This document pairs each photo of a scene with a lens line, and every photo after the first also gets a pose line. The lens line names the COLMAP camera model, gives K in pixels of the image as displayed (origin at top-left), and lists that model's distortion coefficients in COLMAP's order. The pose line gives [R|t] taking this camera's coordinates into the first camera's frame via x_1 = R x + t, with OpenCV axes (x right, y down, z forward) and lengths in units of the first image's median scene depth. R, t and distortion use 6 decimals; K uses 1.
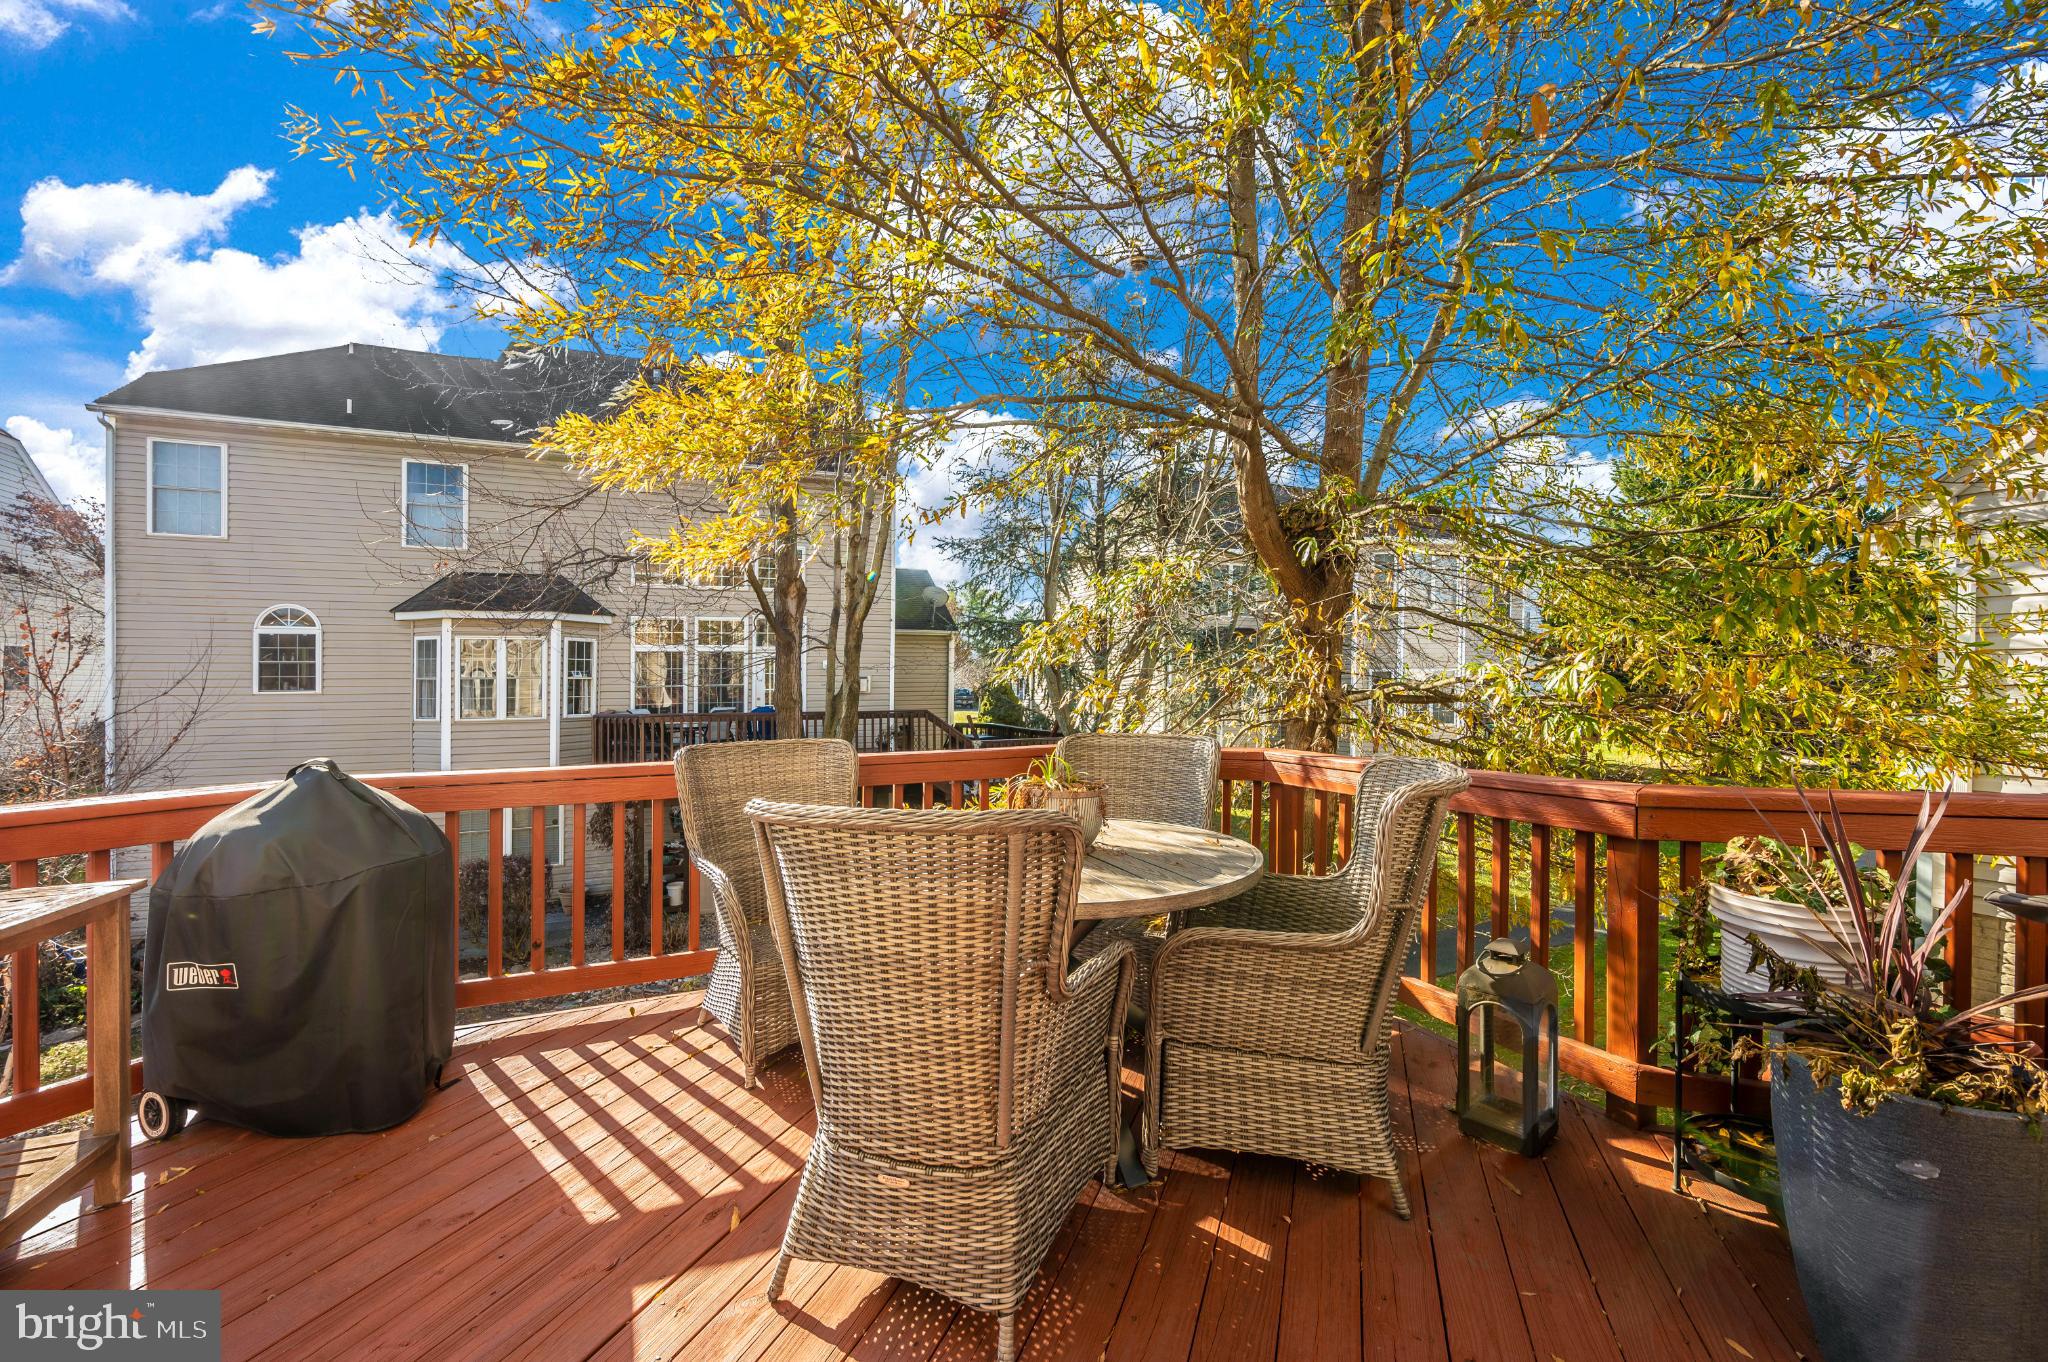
lens RADIAL K [[816.9, 0, 1024.0], [0, 816.9, 681.0], [0, 0, 1]] dist [0.000140, 0.000456]
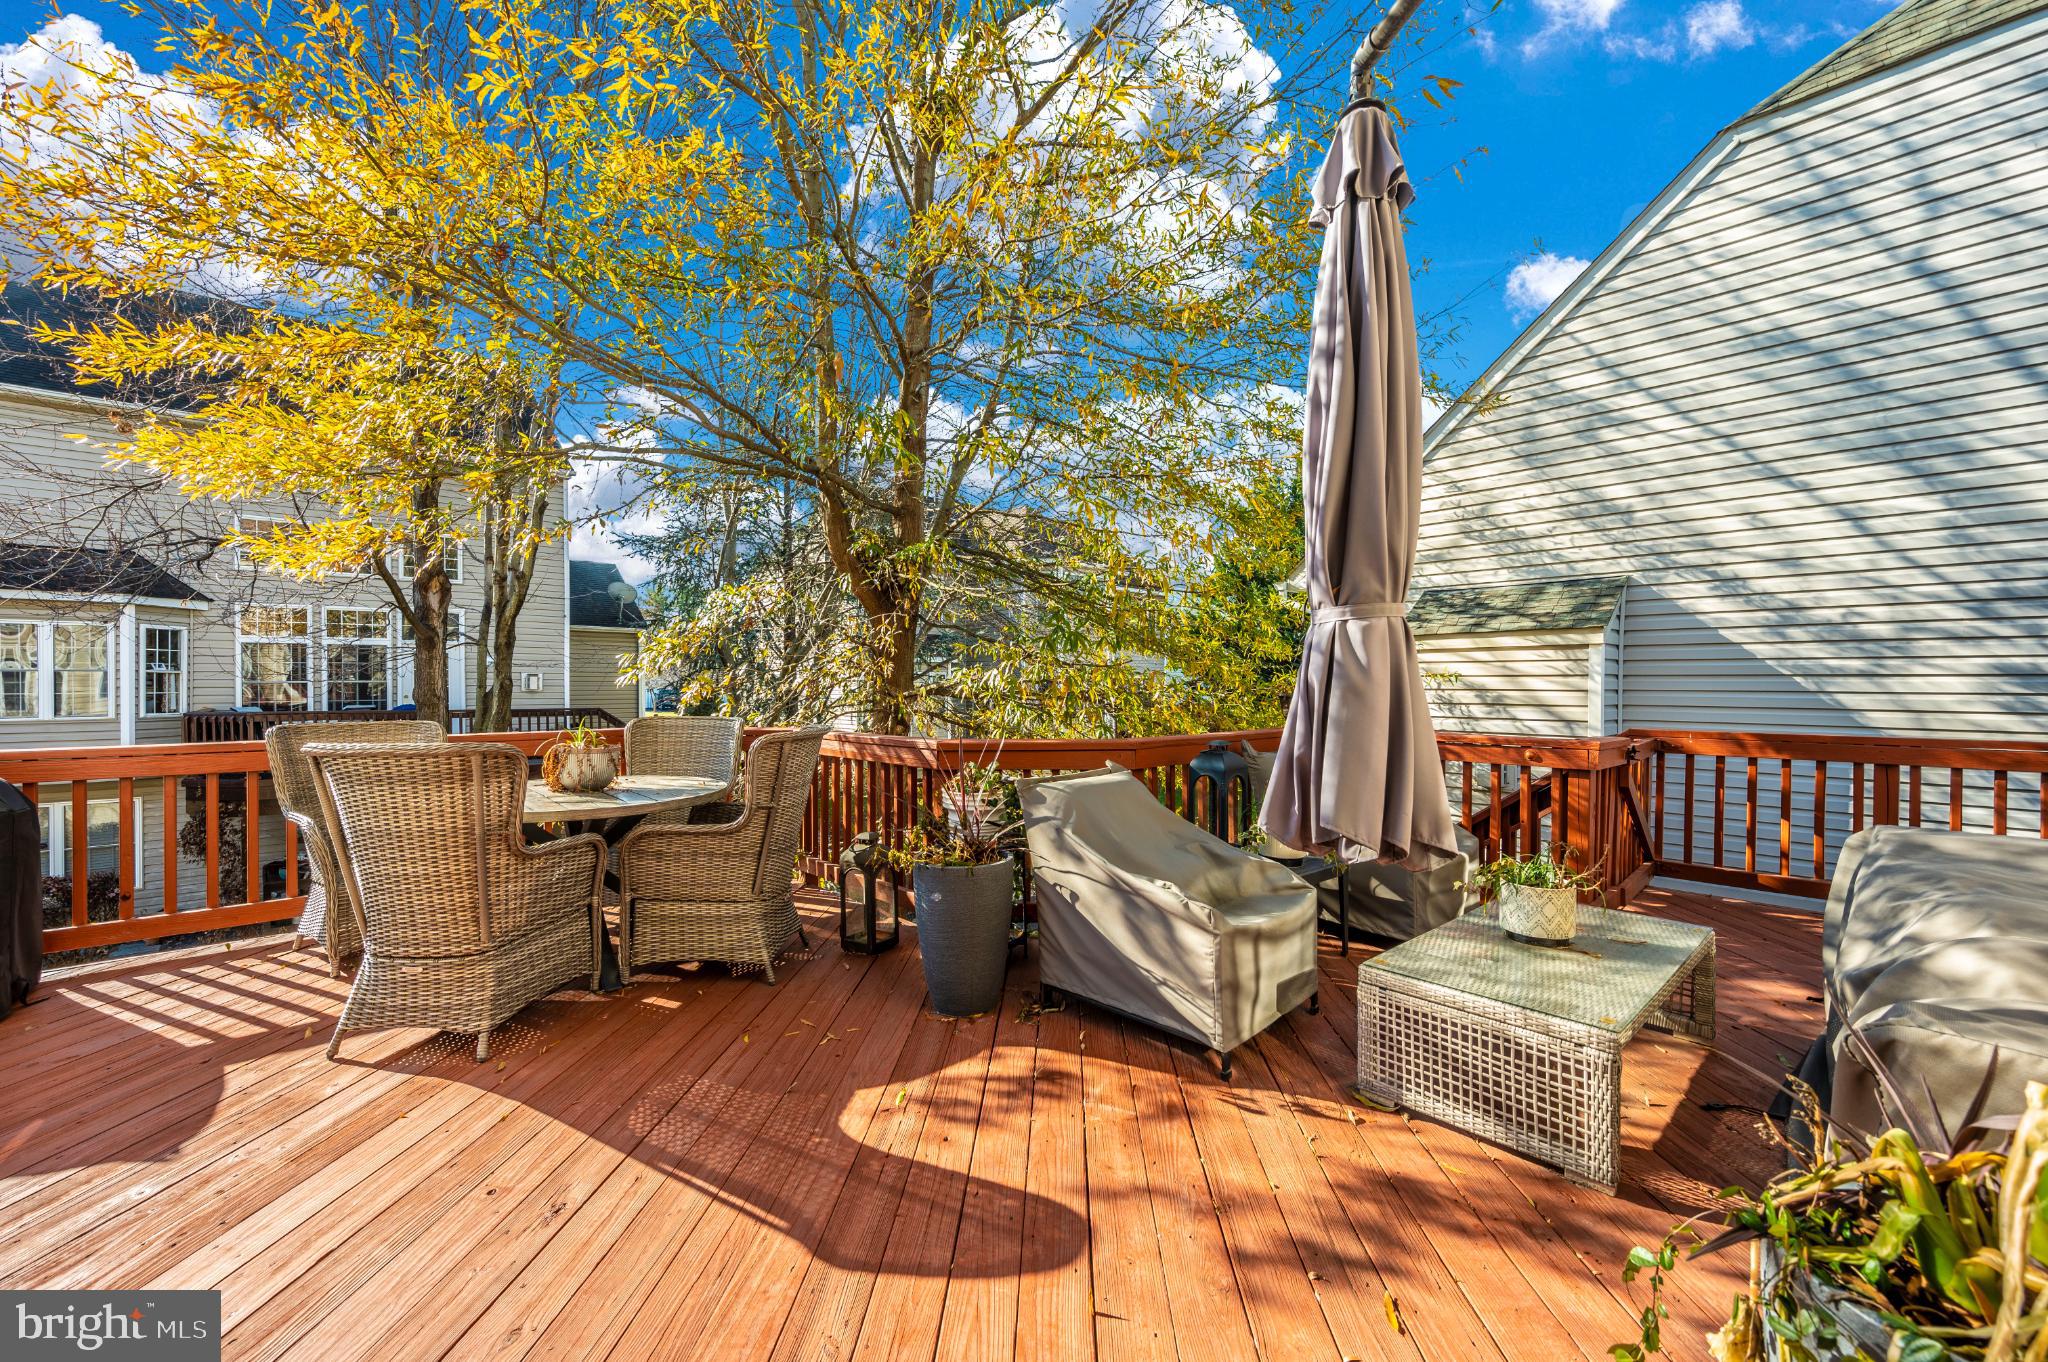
lens RADIAL K [[806.3, 0, 1002.0], [0, 806.3, 703.4], [0, 0, 1]] dist [-0.007251, 0.000441]
pose [[0.951737, 0.002107, 0.306906, 0.261668], [-0.009891, 0.999668, 0.023811, 0.007832], [-0.306754, -0.025698, 0.951442, -0.499236]]
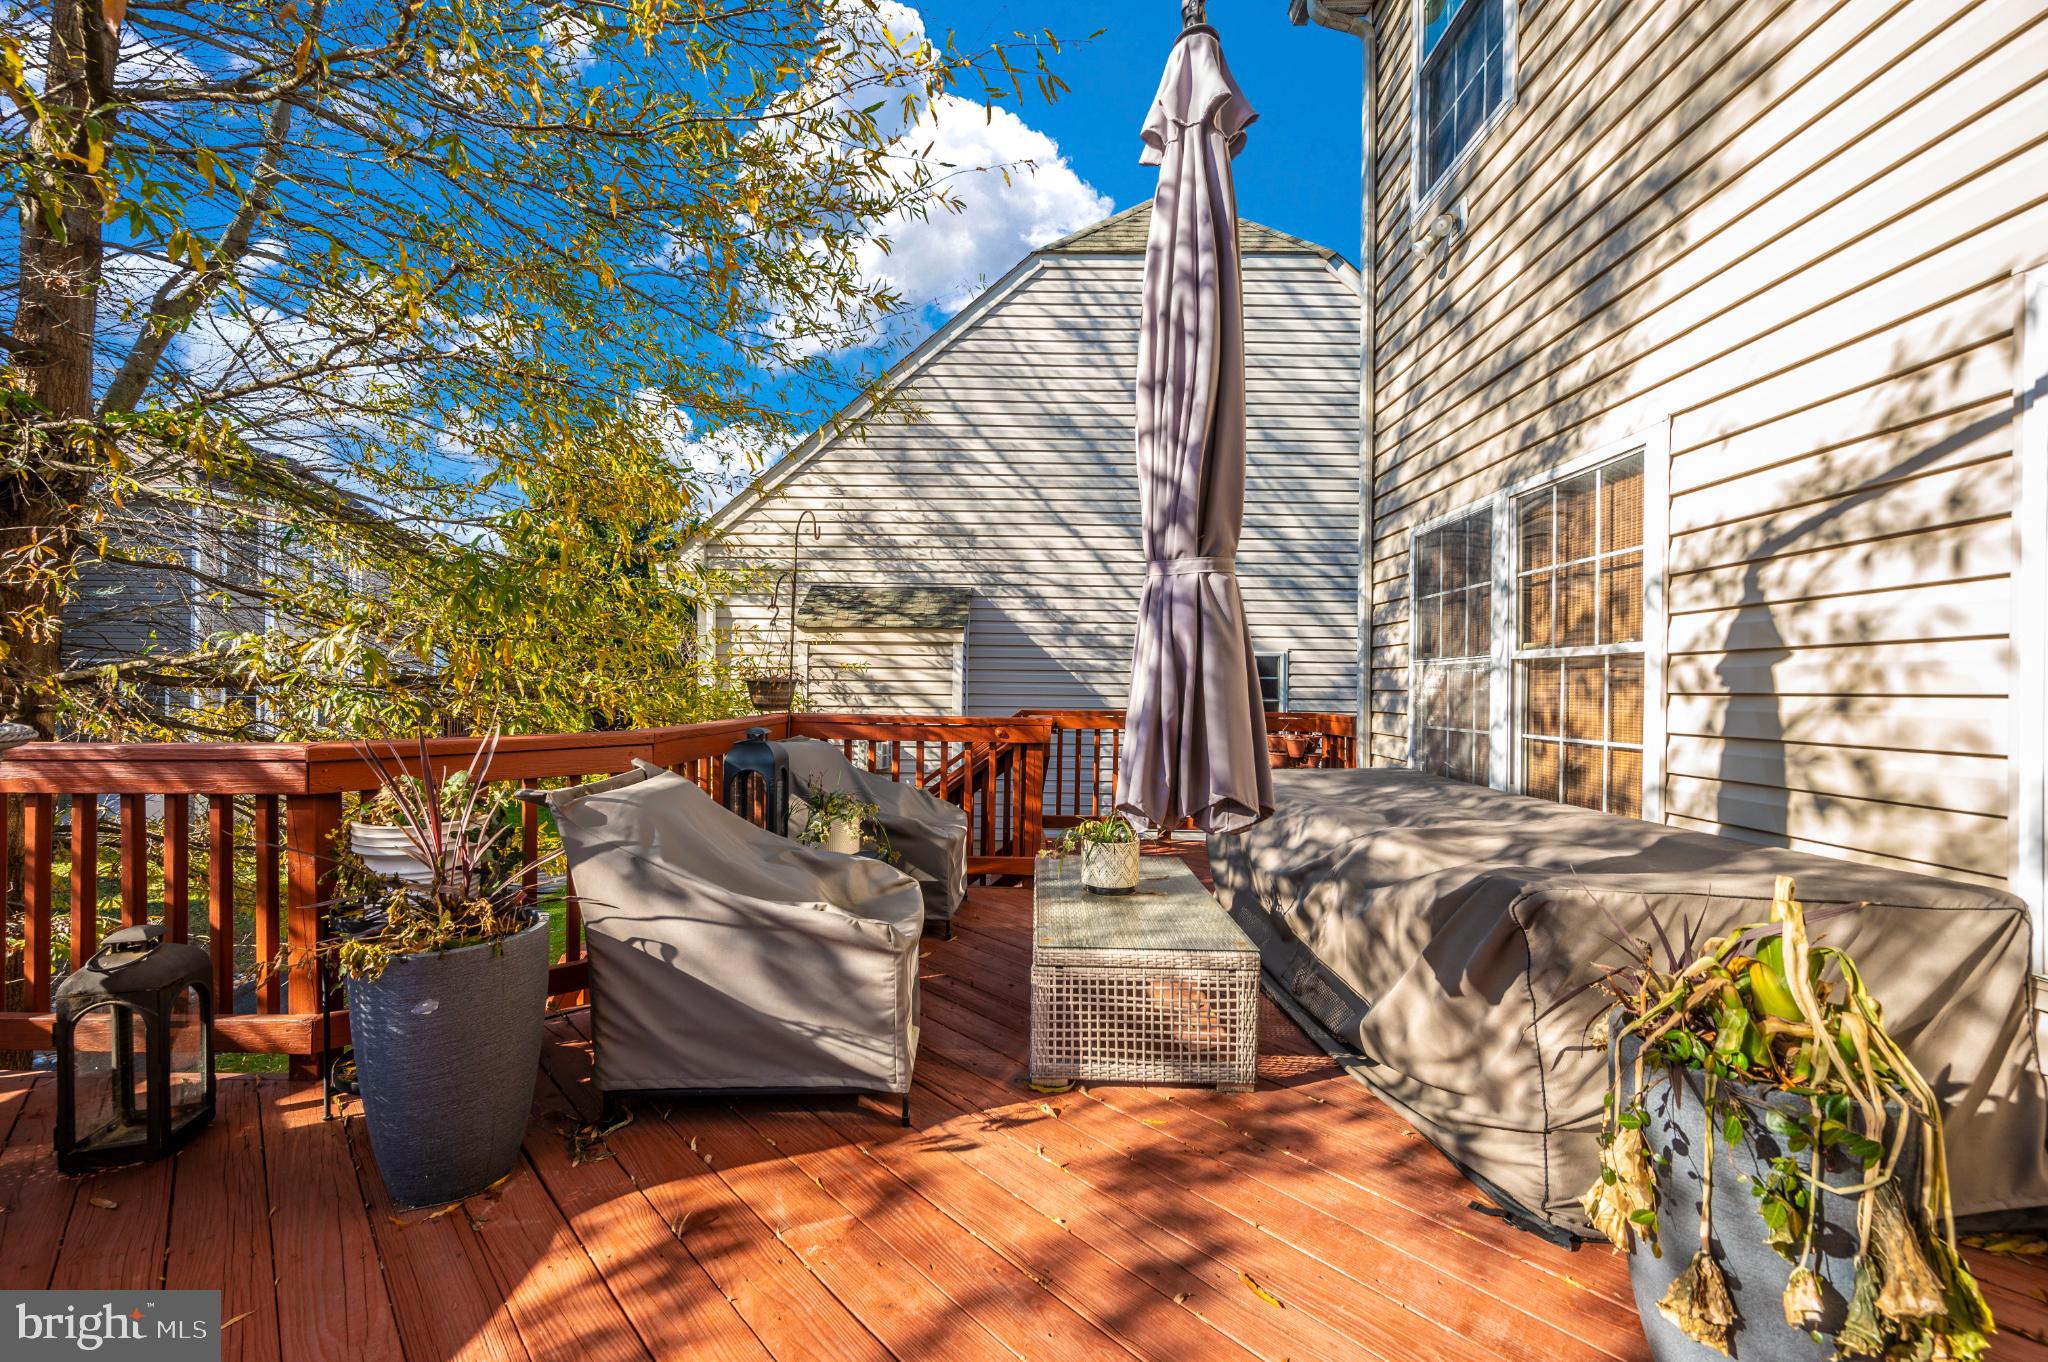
lens RADIAL K [[815.0, 0, 1017.7], [0, 815.0, 695.5], [0, 0, 1]] dist [0.000730, -0.002911]
pose [[0.406854, 0.001421, 0.913492, 0.136535], [-0.015360, 0.999868, 0.005286, 0.038237], [-0.913364, -0.016182, 0.406822, -0.161243]]
